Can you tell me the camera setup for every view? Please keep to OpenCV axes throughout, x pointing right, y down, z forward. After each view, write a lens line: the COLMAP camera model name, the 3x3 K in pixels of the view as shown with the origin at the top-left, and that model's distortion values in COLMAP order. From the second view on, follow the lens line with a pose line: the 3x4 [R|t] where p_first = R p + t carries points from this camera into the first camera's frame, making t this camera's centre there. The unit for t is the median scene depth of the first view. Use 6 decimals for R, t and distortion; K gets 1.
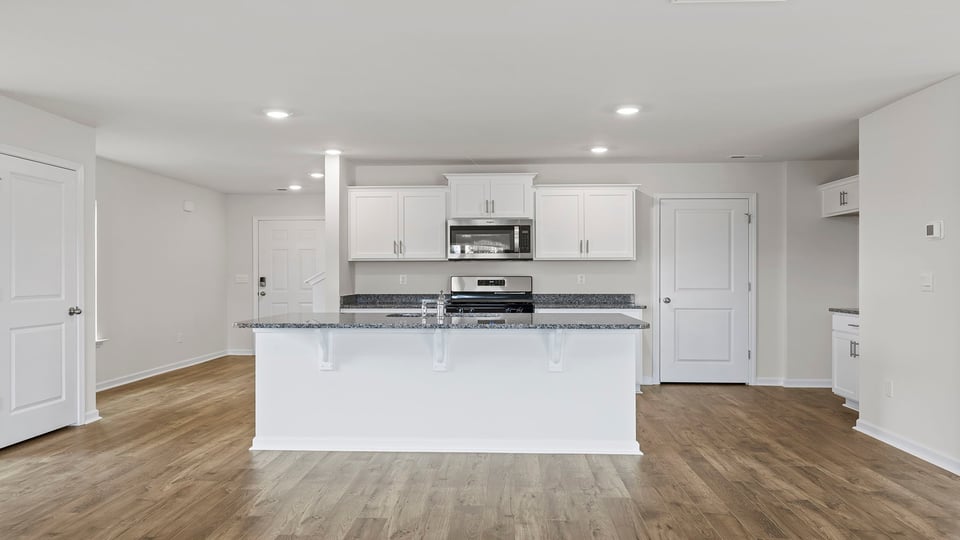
lens RADIAL K [[752.8, 0, 480.0], [0, 752.8, 270.0], [0, 0, 1]] dist [-0.004049, -0.001295]
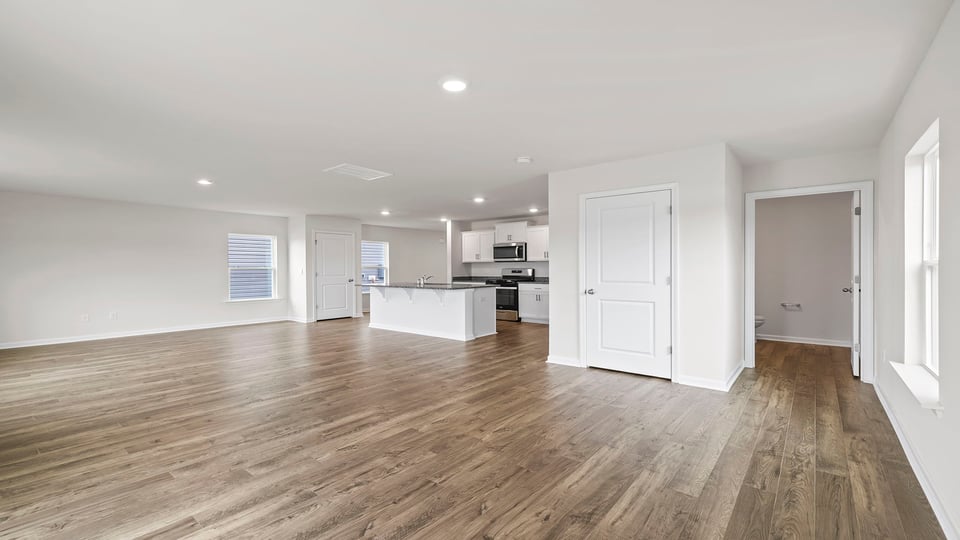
lens RADIAL K [[414.9, 0, 480.0], [0, 414.9, 270.0], [0, 0, 1]] dist [-0.000713, -0.000306]
pose [[0.800293, 0.000628, -0.599609, 0.681415], [0.006456, 0.999932, 0.009663, -0.000680], [0.599574, -0.011605, 0.800235, -0.035343]]
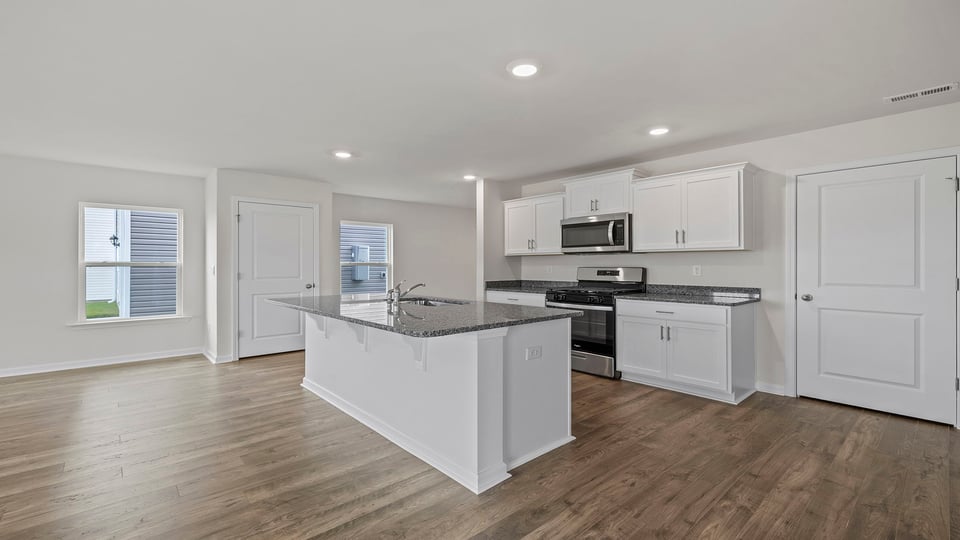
lens RADIAL K [[414.9, 0, 480.0], [0, 414.9, 270.0], [0, 0, 1]] dist [-0.000713, -0.000306]
pose [[0.700802, 0.009521, -0.713293, 0.336321], [0.003283, 0.999857, 0.016571, 0.001436], [0.713349, -0.013955, 0.700670, 0.446238]]
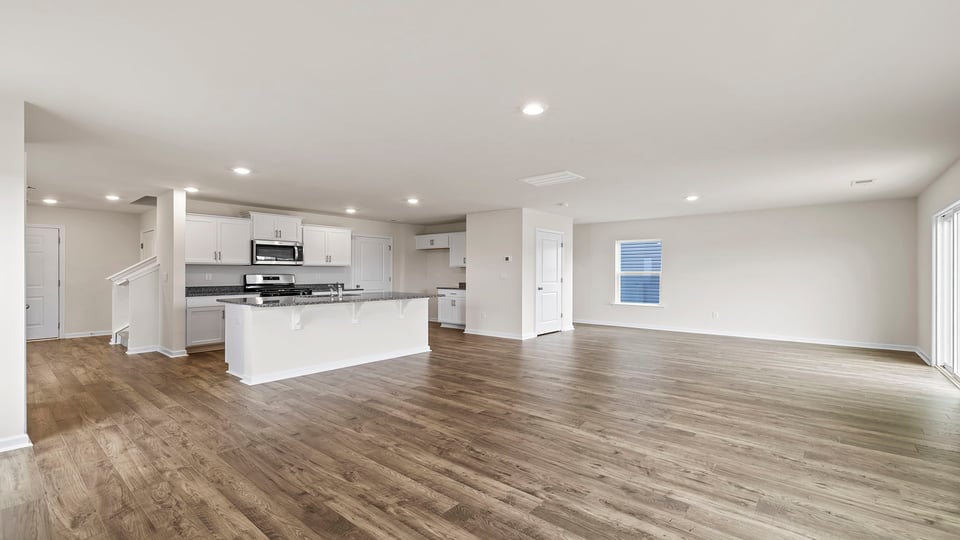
lens RADIAL K [[414.9, 0, 480.0], [0, 414.9, 270.0], [0, 0, 1]] dist [-0.000713, -0.000306]
pose [[0.606556, 0.007874, 0.795002, -0.460465], [-0.007128, 0.999965, -0.004465, -0.001204], [-0.795009, -0.002958, 0.606591, 0.061590]]
